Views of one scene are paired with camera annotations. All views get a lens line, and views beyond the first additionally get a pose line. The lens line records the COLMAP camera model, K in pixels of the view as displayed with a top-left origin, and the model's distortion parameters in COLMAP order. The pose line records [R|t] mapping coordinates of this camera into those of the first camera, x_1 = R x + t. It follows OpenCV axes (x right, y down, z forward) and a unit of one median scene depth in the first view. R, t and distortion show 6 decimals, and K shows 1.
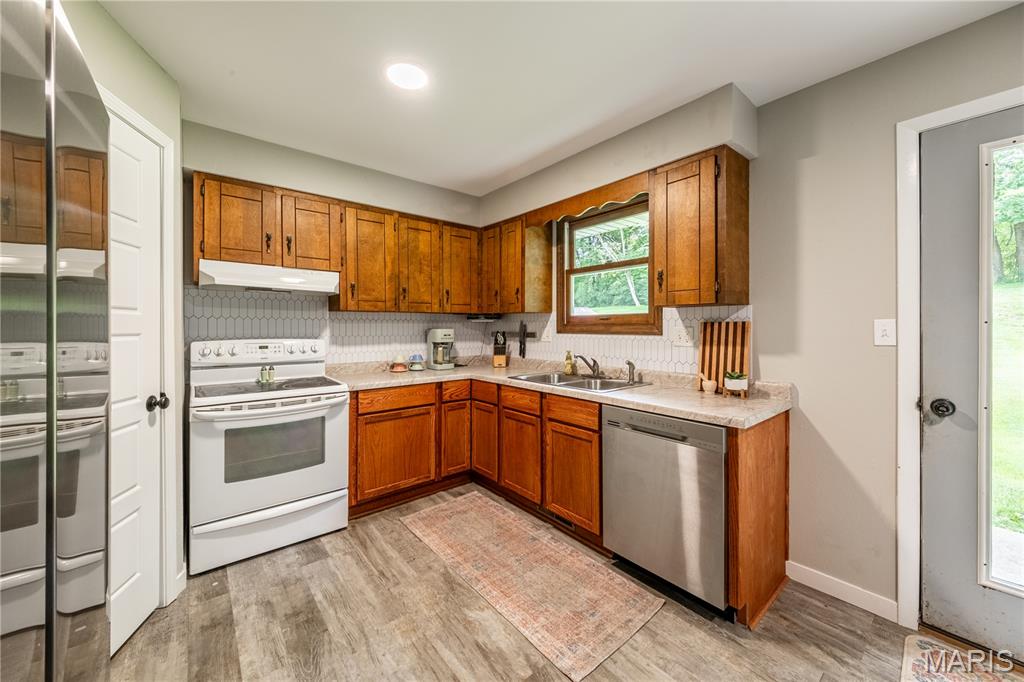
lens RADIAL K [[381.5, 0, 517.7], [0, 381.5, 326.7], [0, 0, 1]] dist [0.003239, -0.001311]
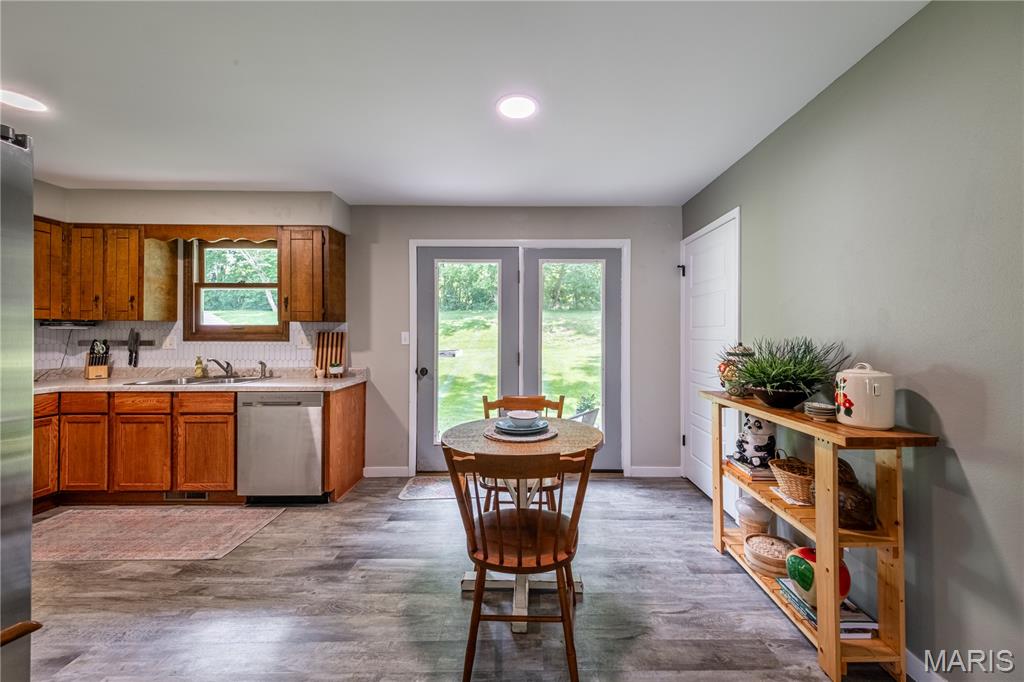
lens RADIAL K [[381.5, 0, 523.4], [0, 381.5, 332.9], [0, 0, 1]] dist [0.003239, -0.001311]
pose [[0.638516, 0.005897, 0.769586, -0.144042], [-0.003553, 0.999983, -0.004714, -0.004791], [-0.769600, 0.000275, 0.638526, -0.534339]]
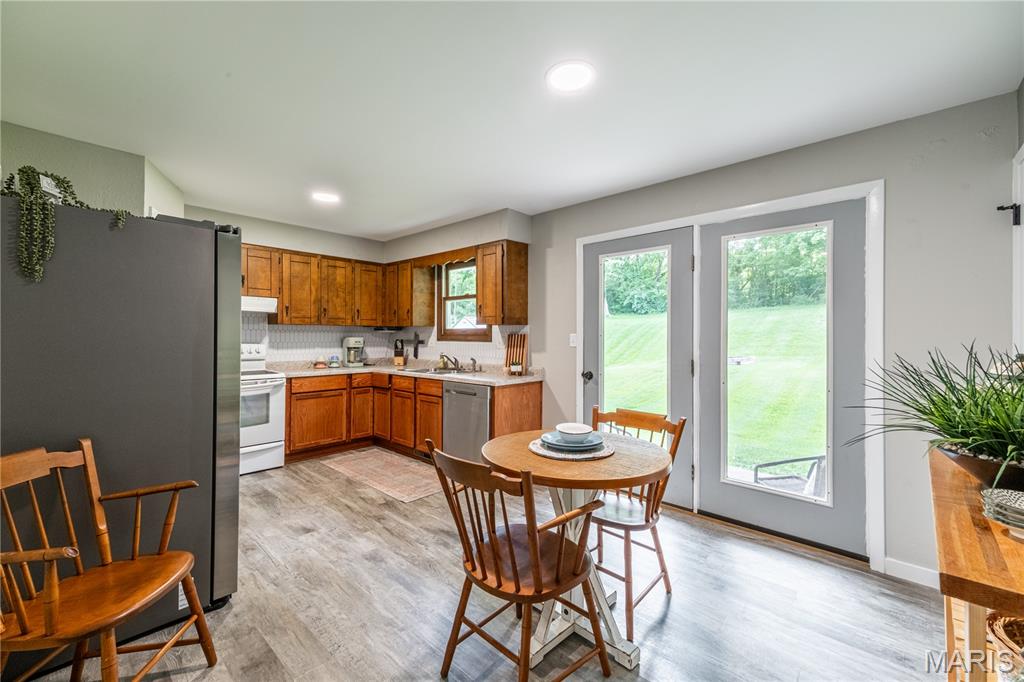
lens RADIAL K [[411.4, 0, 515.8], [0, 411.4, 333.9], [0, 0, 1]] dist [0.014126, -0.000771]
pose [[0.990842, 0.006330, 0.134880, 0.239319], [-0.005754, 0.999973, -0.004665, -0.004380], [-0.134906, 0.003846, 0.990851, -0.739606]]
